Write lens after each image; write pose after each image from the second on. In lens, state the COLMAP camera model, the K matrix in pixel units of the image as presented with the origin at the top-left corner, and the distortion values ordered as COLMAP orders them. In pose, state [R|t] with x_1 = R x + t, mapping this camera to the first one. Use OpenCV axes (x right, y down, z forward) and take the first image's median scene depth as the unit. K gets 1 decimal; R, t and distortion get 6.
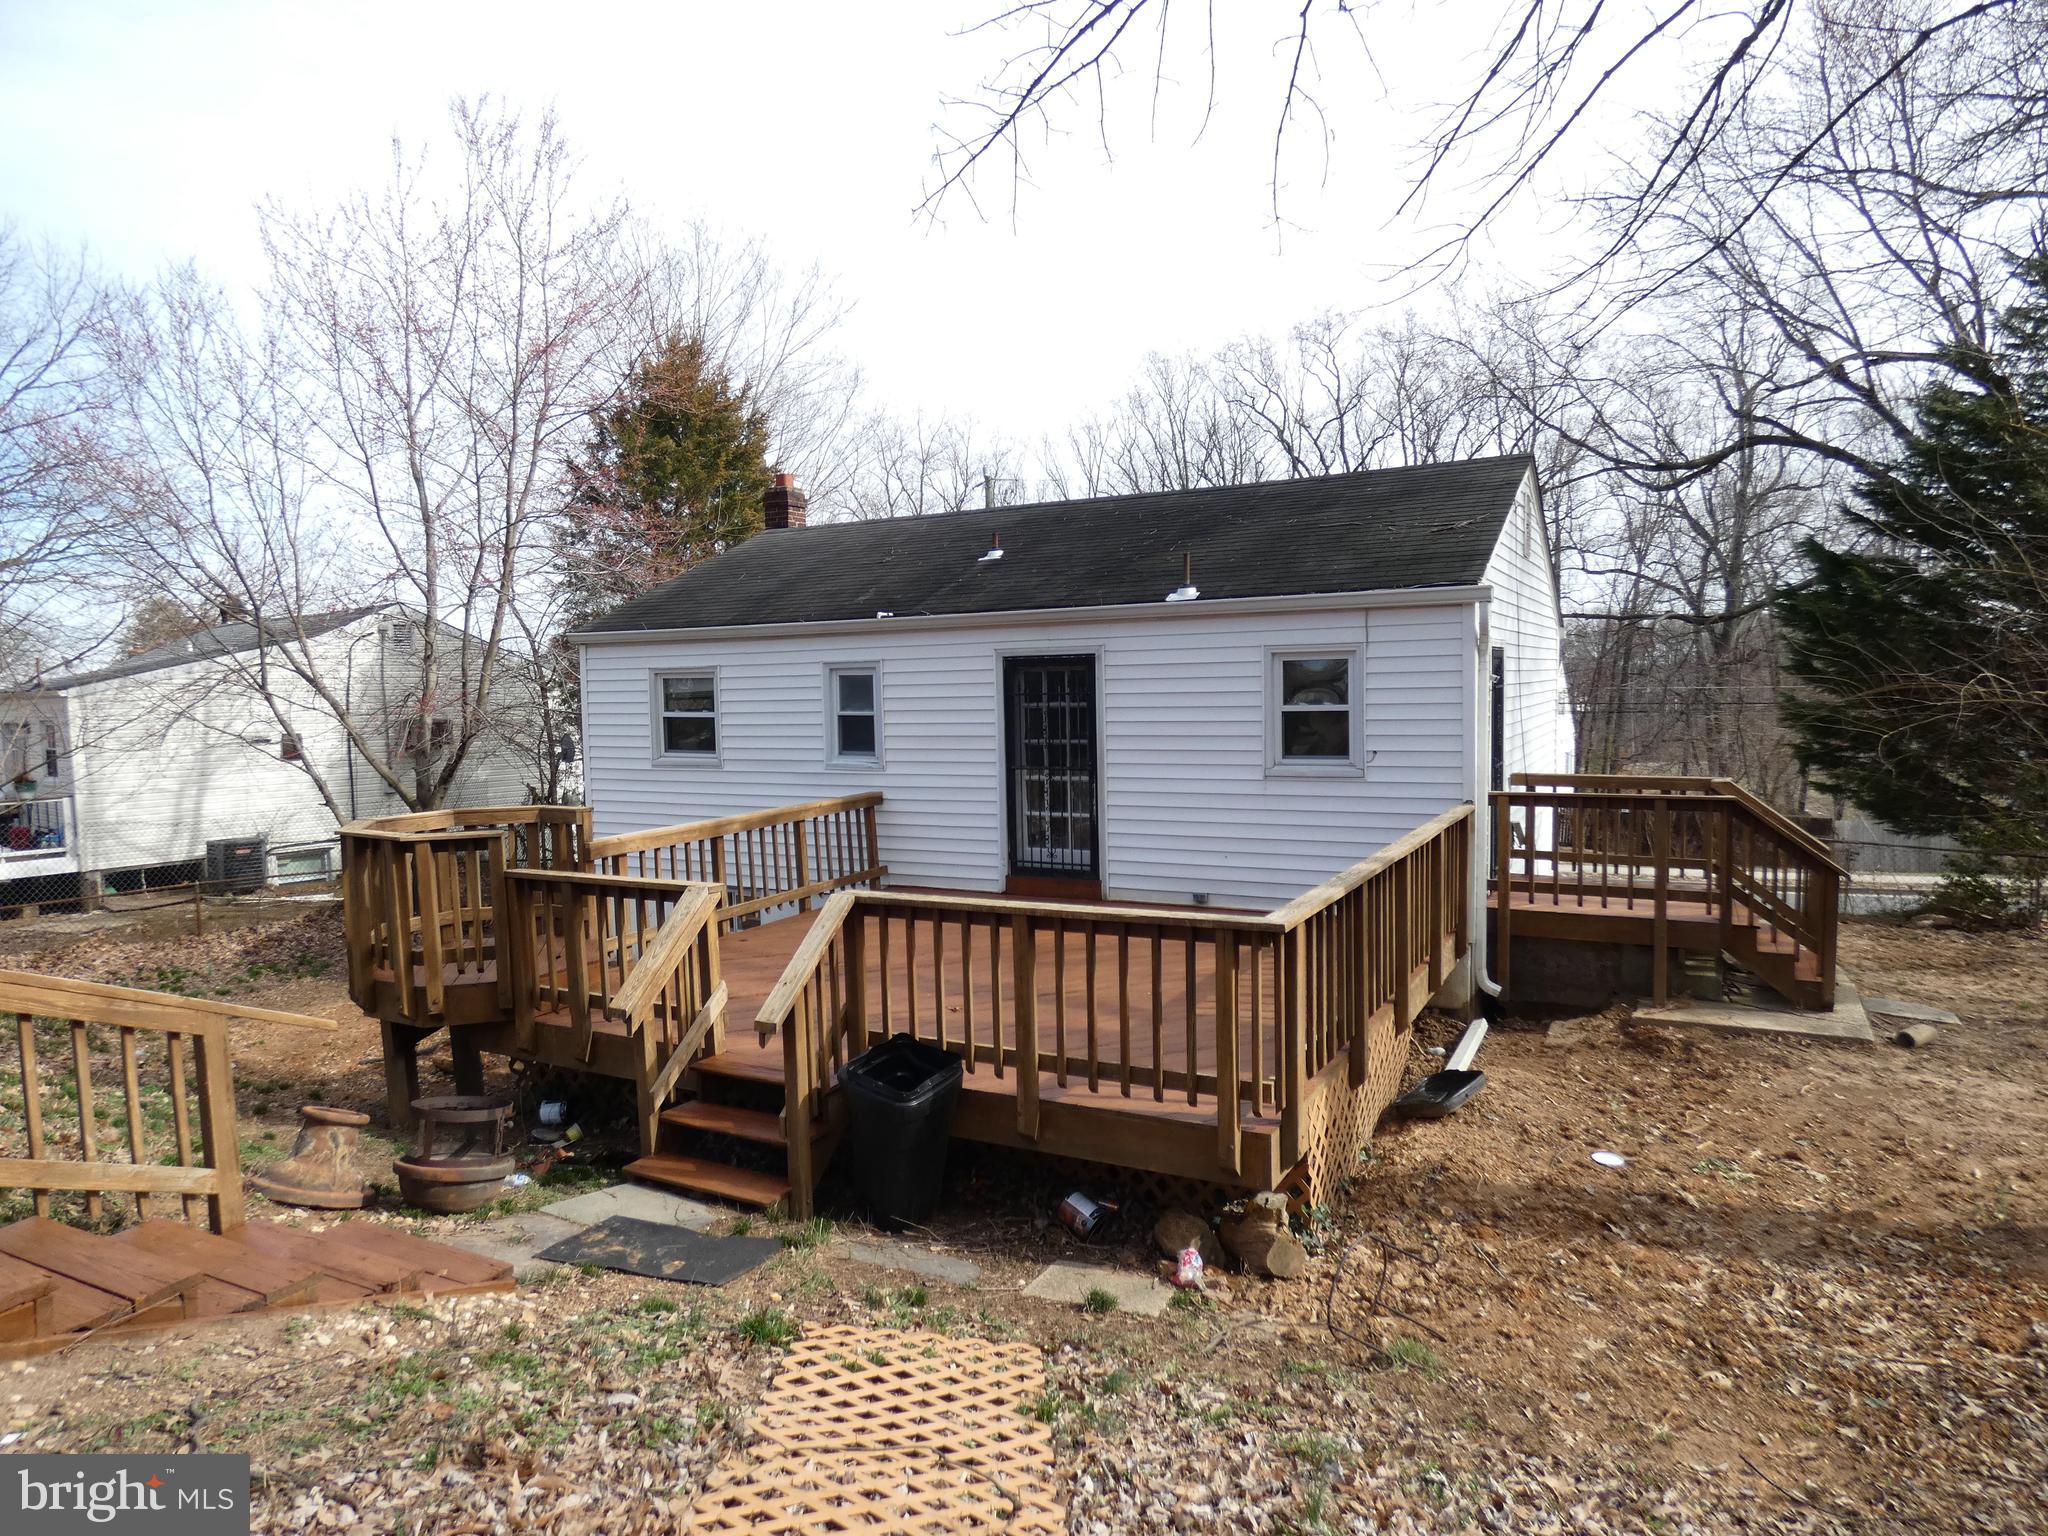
lens RADIAL K [[1206.7, 0, 1046.5], [0, 1206.7, 766.8], [0, 0, 1]] dist [0.003218, -0.000561]
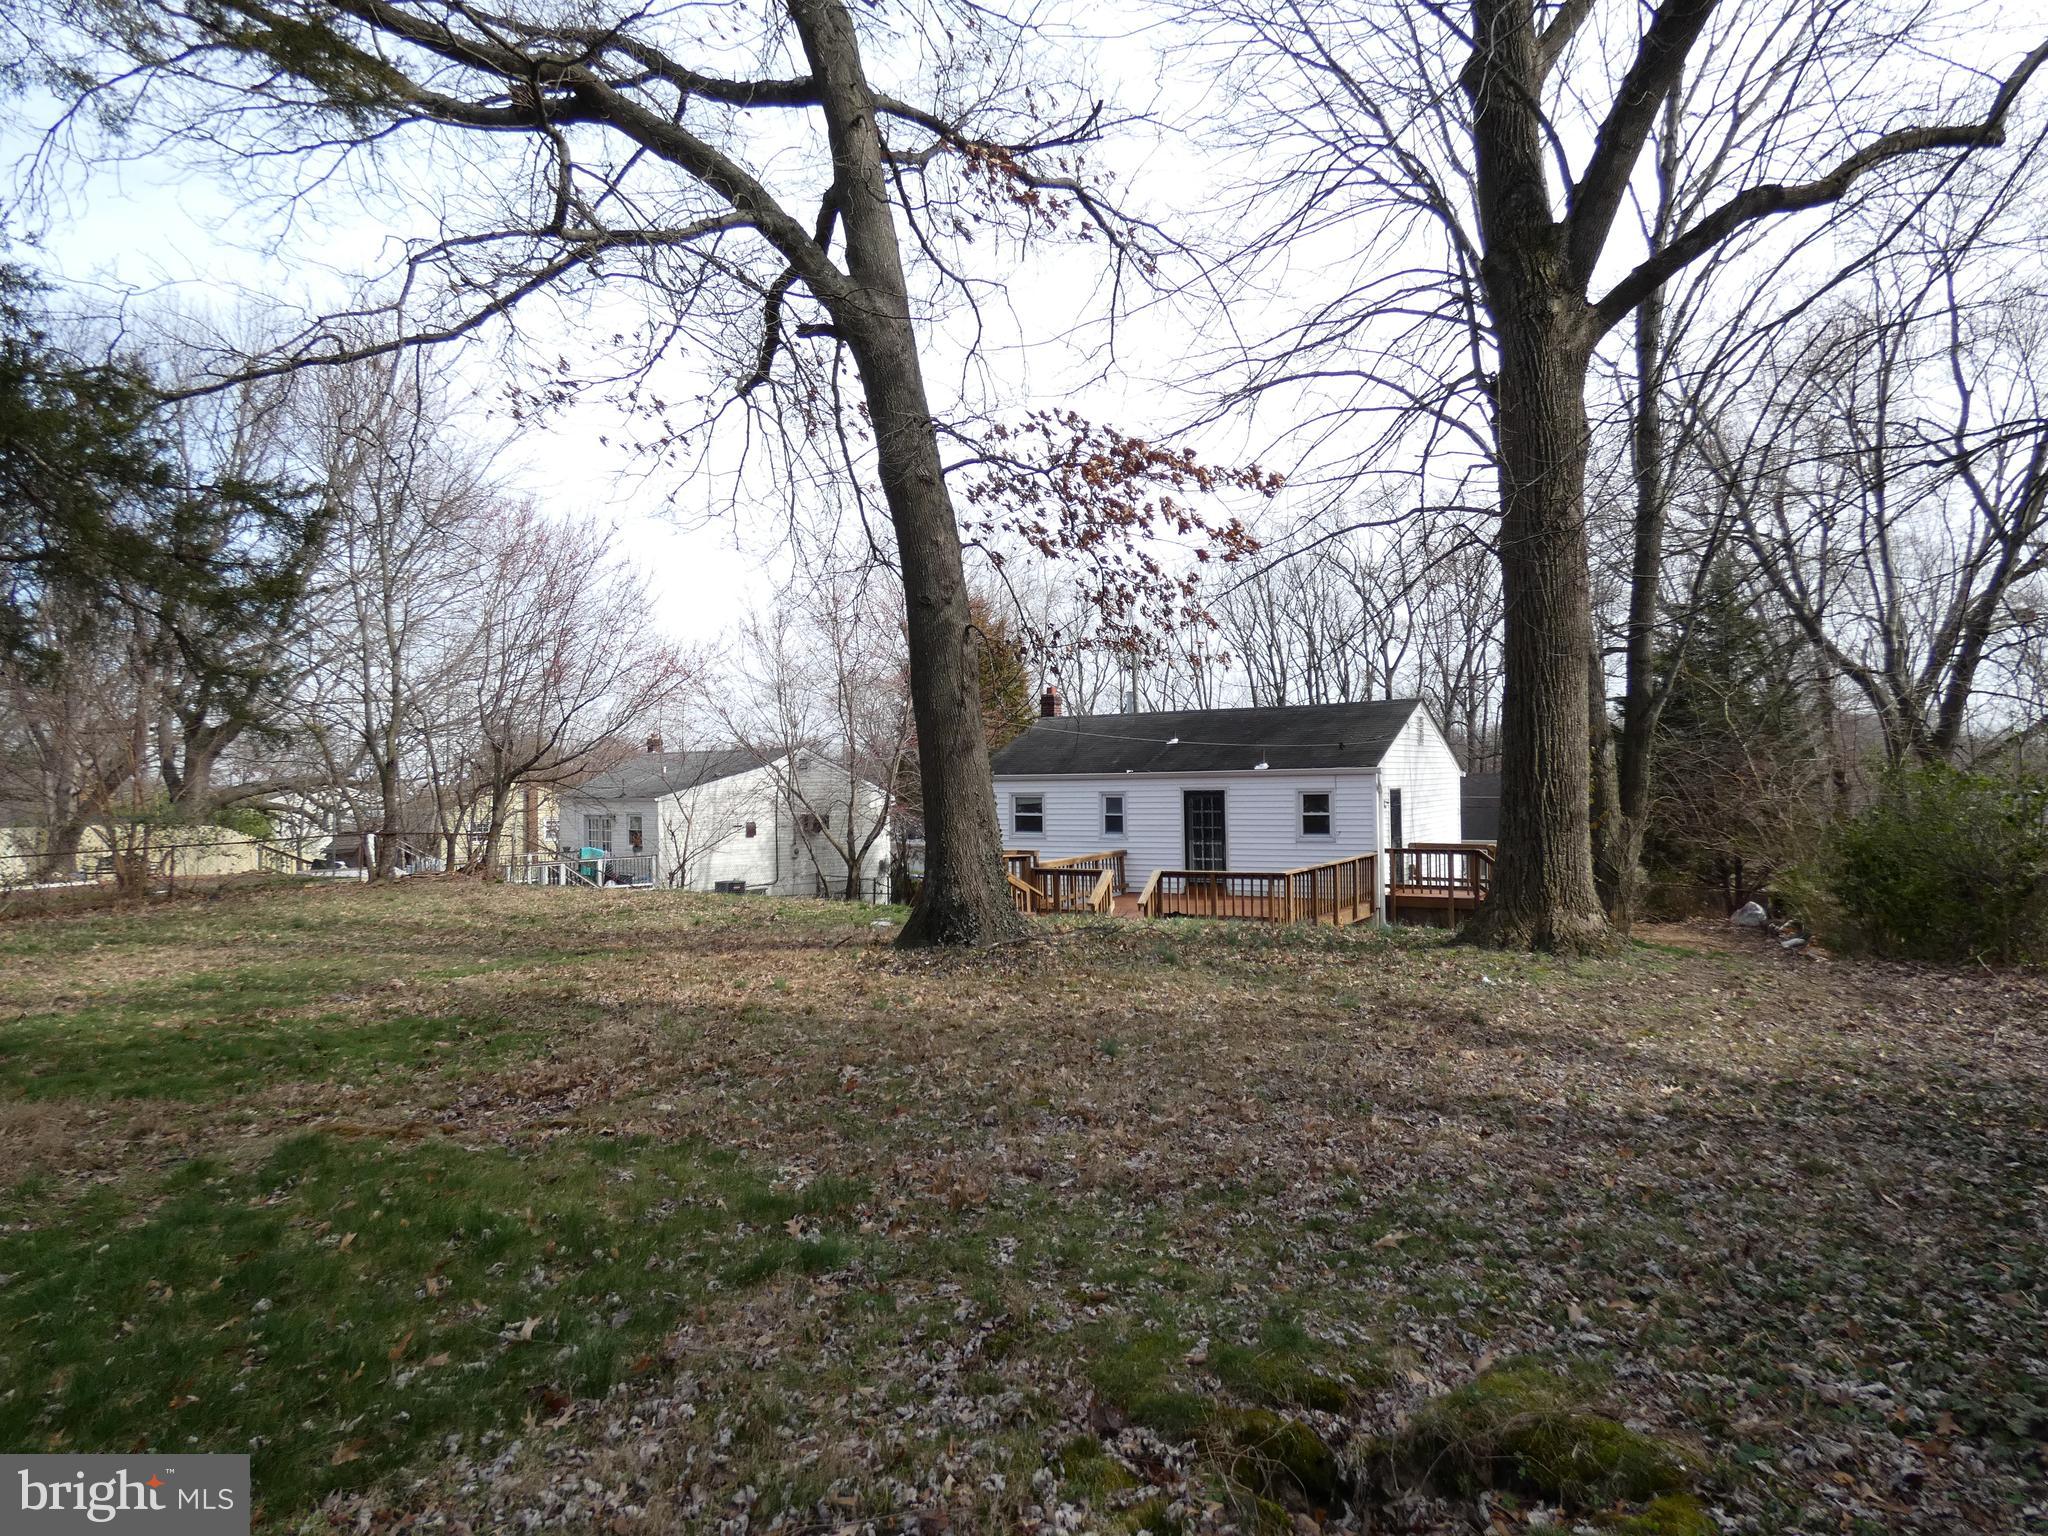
lens RADIAL K [[1199.0, 0, 1024.0], [0, 1199.0, 768.0], [0, 0, 1]] dist [-0.009047, -0.001650]
pose [[0.995702, 0.000909, -0.092609, -0.135676], [-0.007944, 0.997105, -0.075619, 0.044823], [0.092272, 0.076030, 0.992827, -1.405626]]
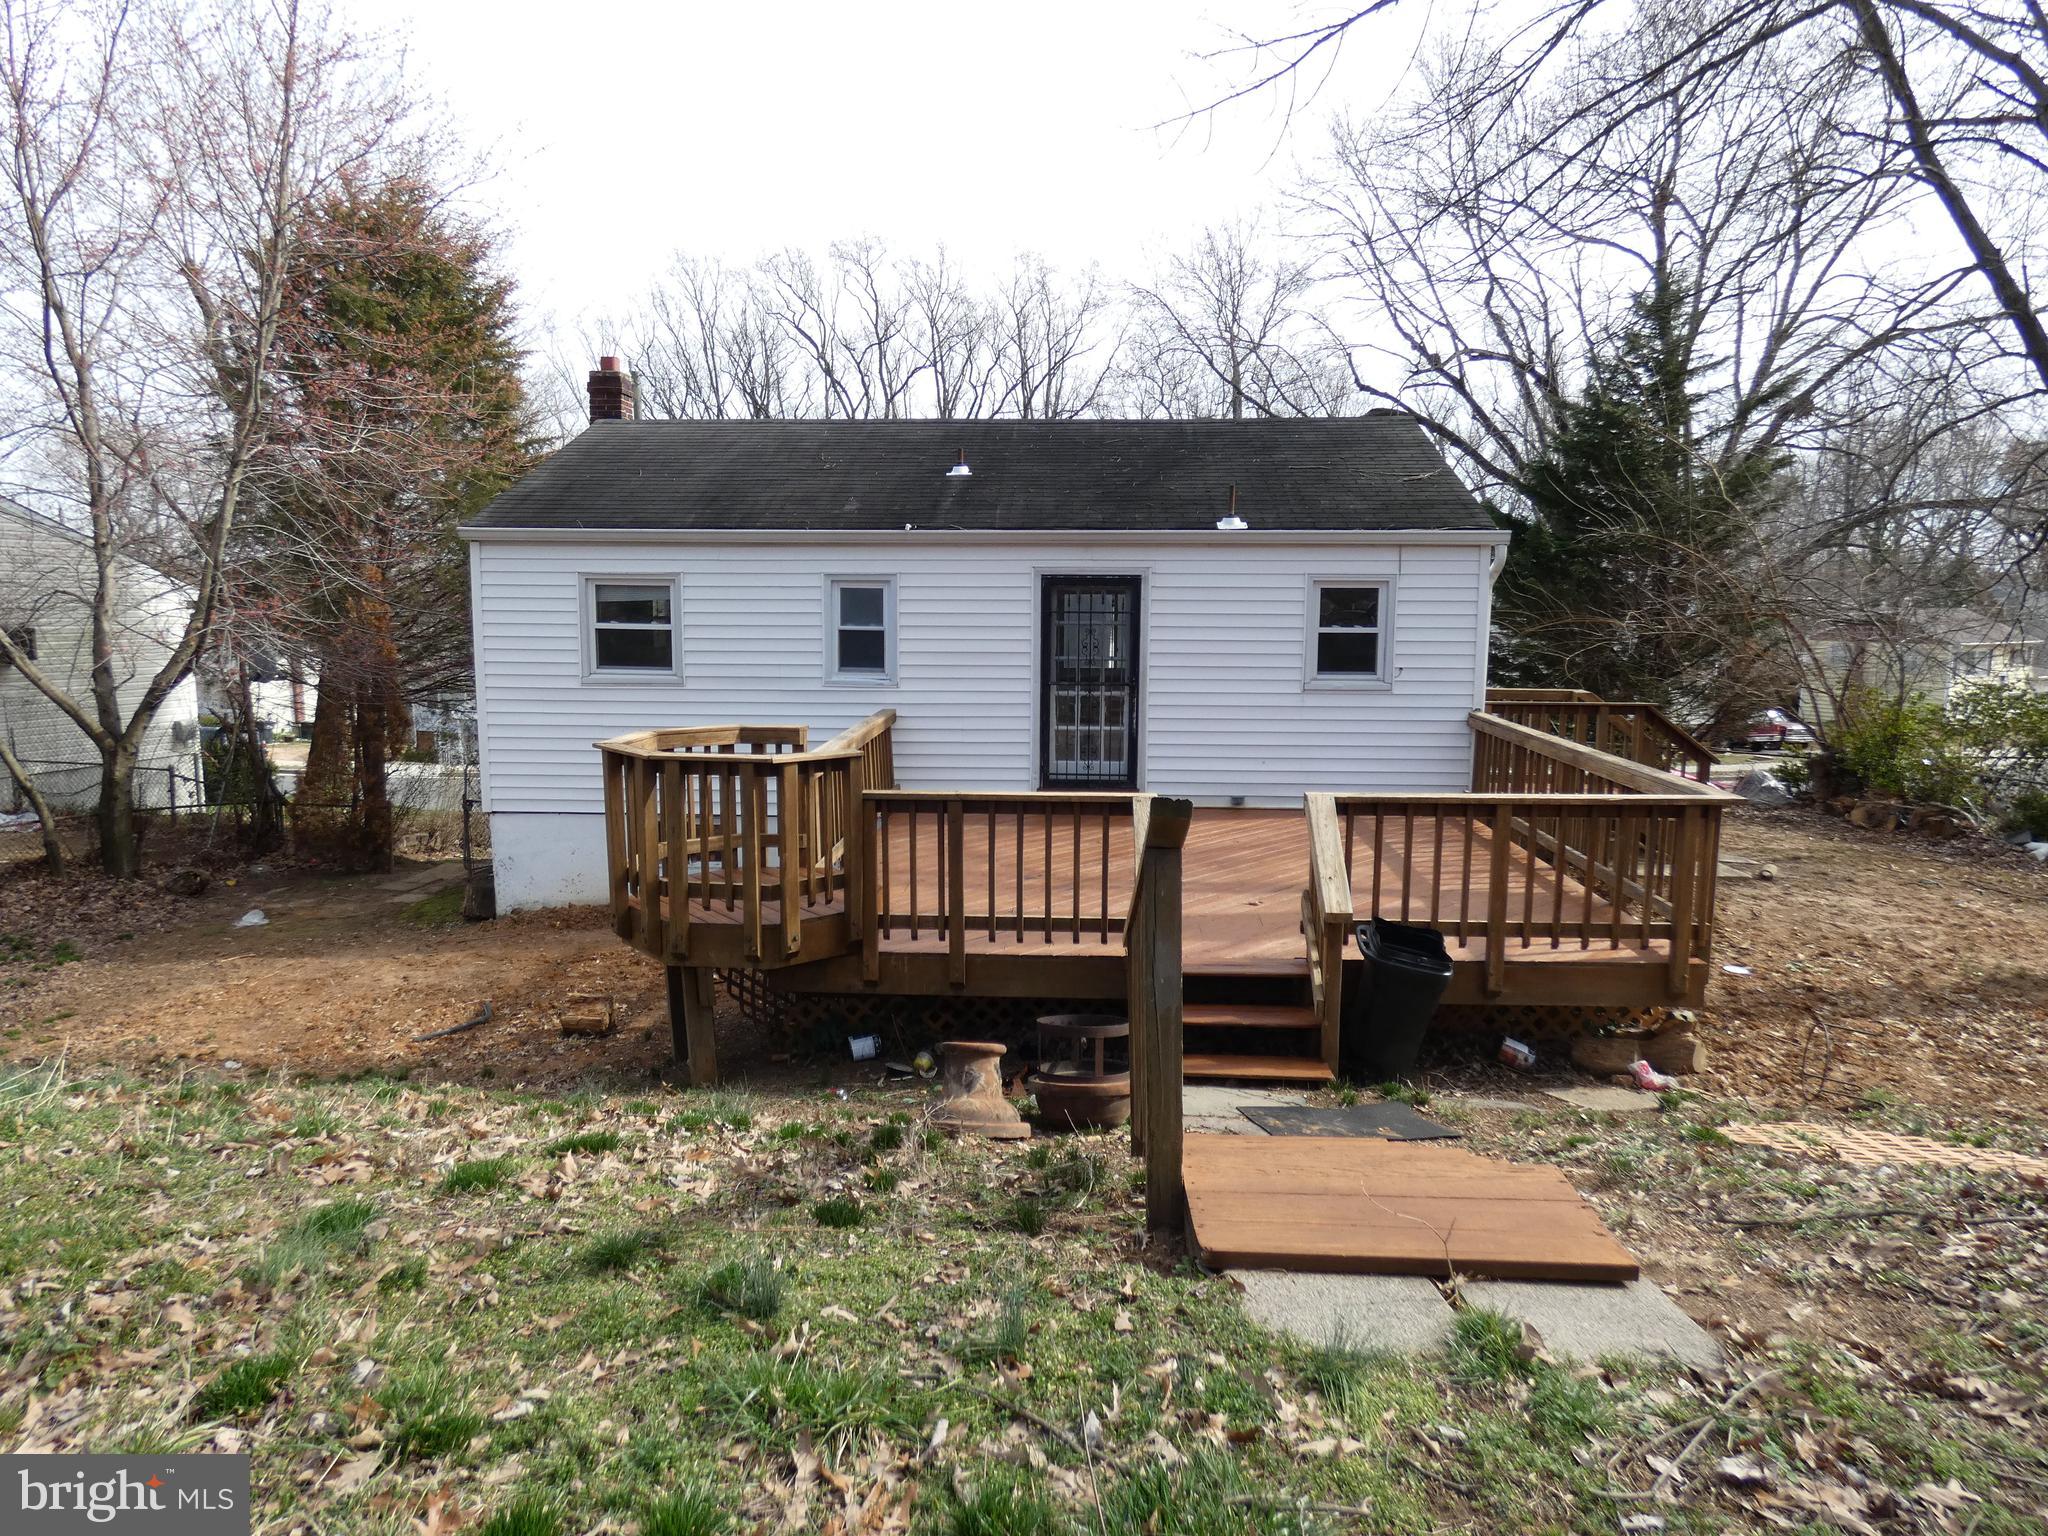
lens RADIAL K [[1199.0, 0, 1024.0], [0, 1199.0, 768.0], [0, 0, 1]] dist [-0.009047, -0.001650]
pose [[0.909516, -0.031246, 0.414494, -0.505958], [0.003995, 0.997782, 0.066450, 0.004834], [-0.415651, -0.058782, 0.907623, 0.081713]]
